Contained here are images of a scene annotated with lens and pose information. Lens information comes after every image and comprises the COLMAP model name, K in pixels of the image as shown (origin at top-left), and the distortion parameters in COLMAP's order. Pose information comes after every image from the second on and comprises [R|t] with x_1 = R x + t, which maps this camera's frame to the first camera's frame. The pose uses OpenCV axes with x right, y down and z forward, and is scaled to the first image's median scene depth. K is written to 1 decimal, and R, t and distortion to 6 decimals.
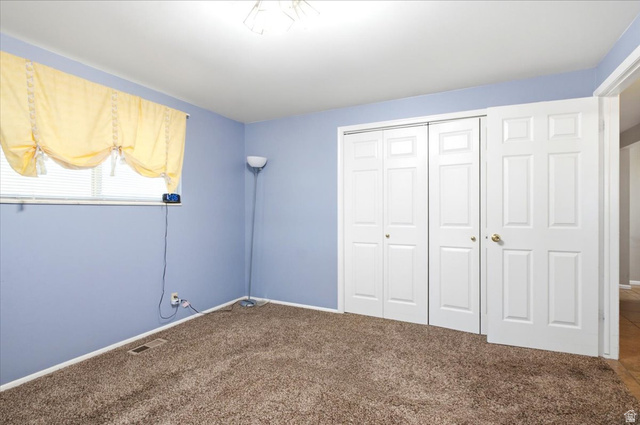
lens RADIAL K [[311.8, 0, 321.2], [0, 311.8, 211.7], [0, 0, 1]] dist [0.002042, -0.000829]
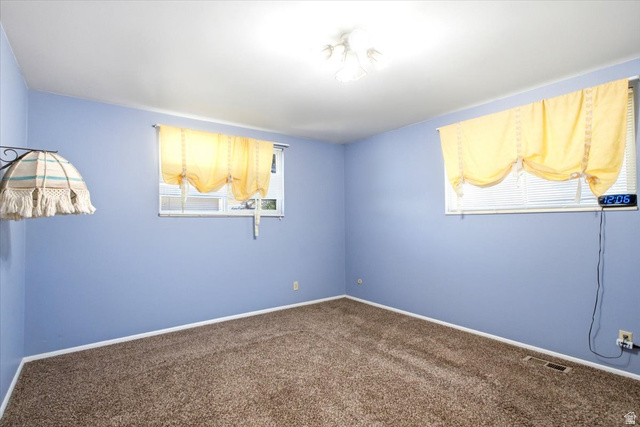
lens RADIAL K [[311.8, 0, 320.9], [0, 311.8, 215.7], [0, 0, 1]] dist [0.002042, -0.000829]
pose [[-0.438143, -0.002613, -0.898902, 0.582042], [0.012035, 0.999889, -0.008773, -0.010867], [0.898825, -0.014662, -0.438063, 0.809072]]
